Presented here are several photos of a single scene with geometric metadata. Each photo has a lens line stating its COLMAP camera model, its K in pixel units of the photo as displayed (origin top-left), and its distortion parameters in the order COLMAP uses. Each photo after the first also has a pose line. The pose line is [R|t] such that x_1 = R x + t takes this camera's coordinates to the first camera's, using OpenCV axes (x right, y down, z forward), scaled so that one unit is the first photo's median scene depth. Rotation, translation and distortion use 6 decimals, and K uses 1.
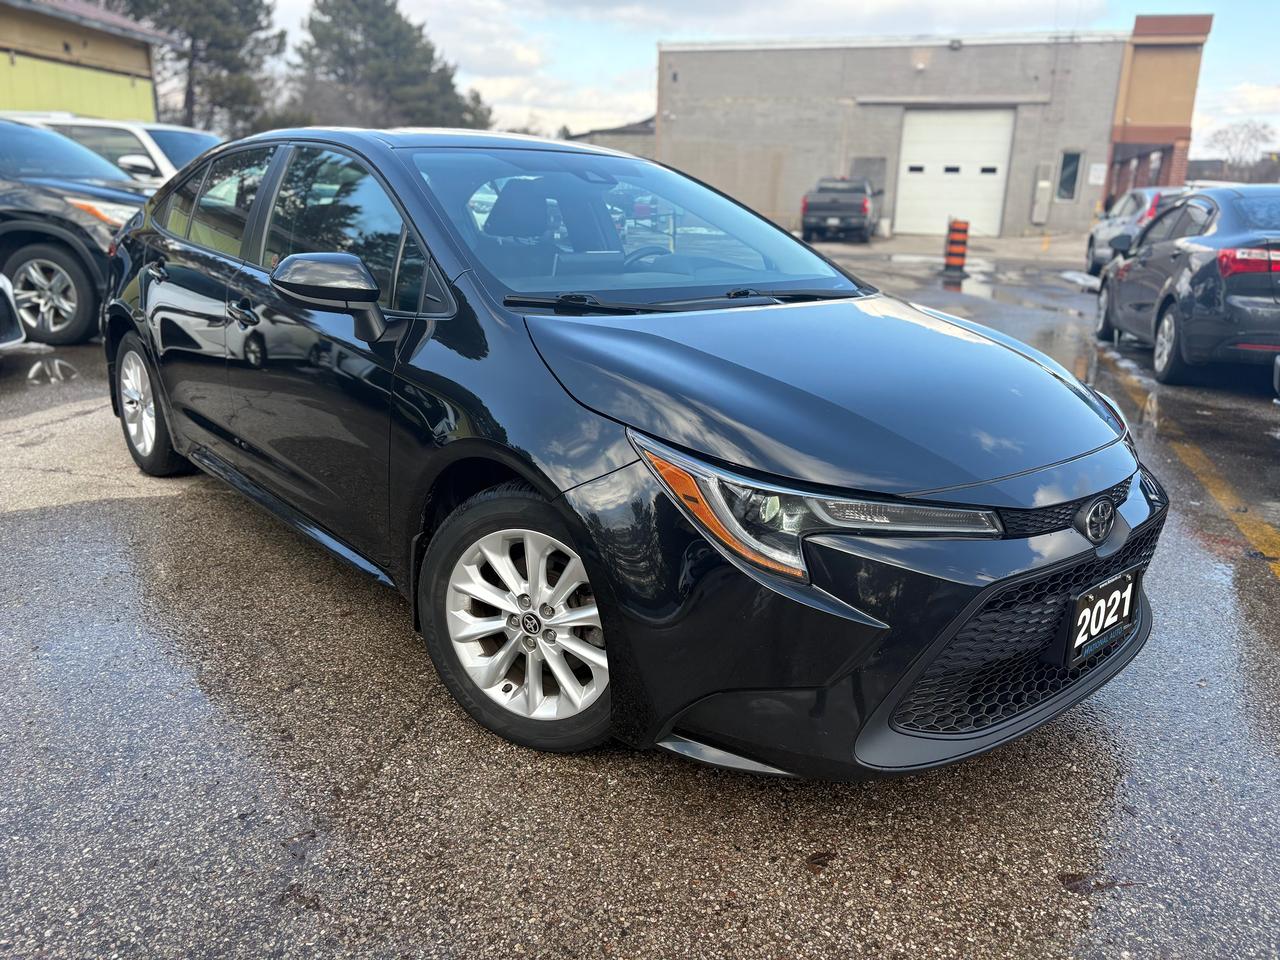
lens RADIAL K [[984.5, 0, 640.0], [0, 984.5, 480.0], [0, 0, 1]] dist [0.065374, -0.069313]
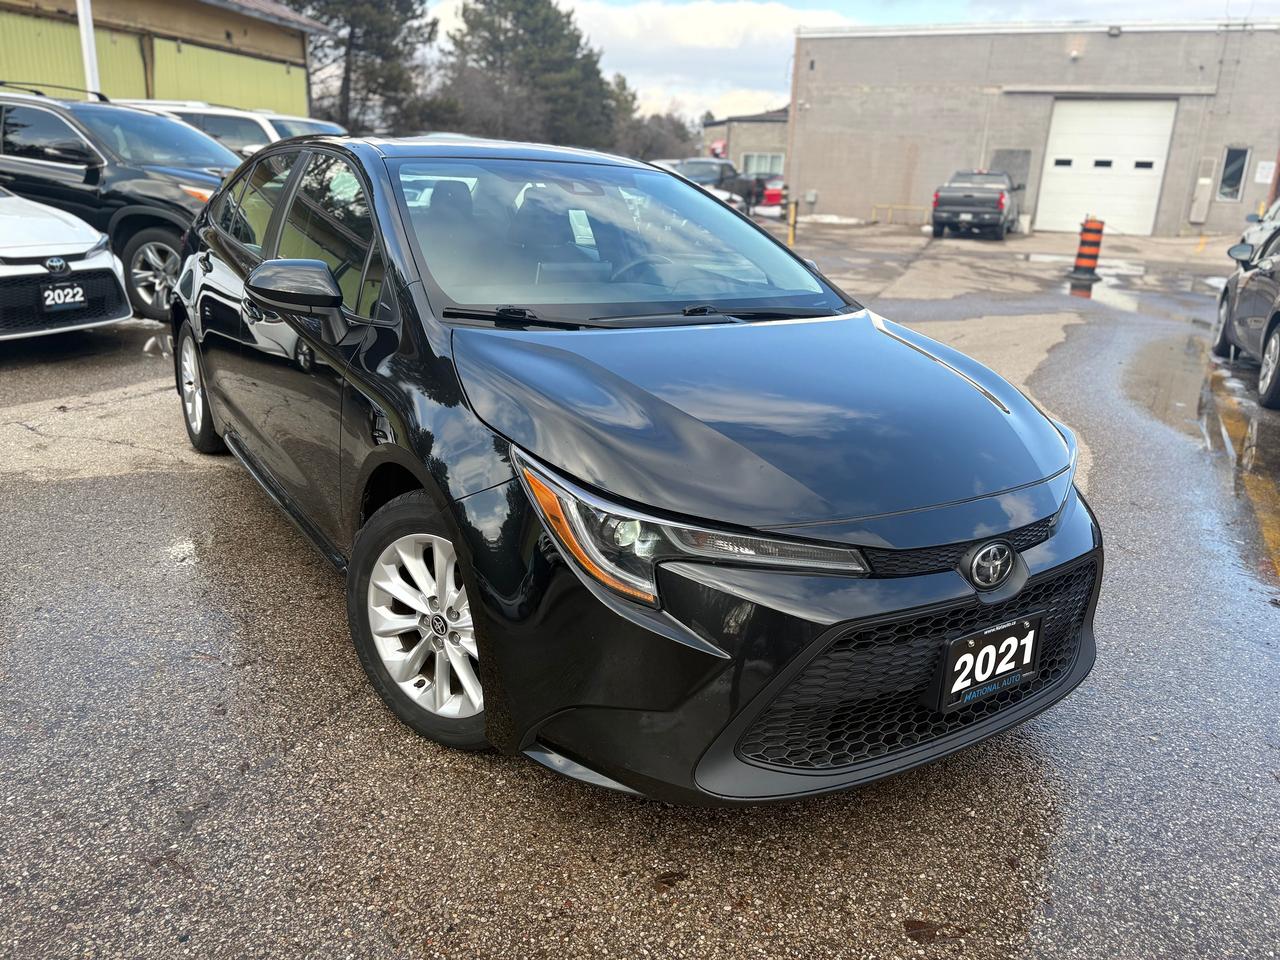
lens RADIAL K [[984.5, 0, 640.0], [0, 984.5, 480.0], [0, 0, 1]] dist [0.065374, -0.069313]
pose [[0.989704, 0.058589, -0.130592, 0.189958], [-0.056855, 0.998238, 0.016965, -0.030736], [0.131356, -0.009366, 0.991291, -0.007570]]
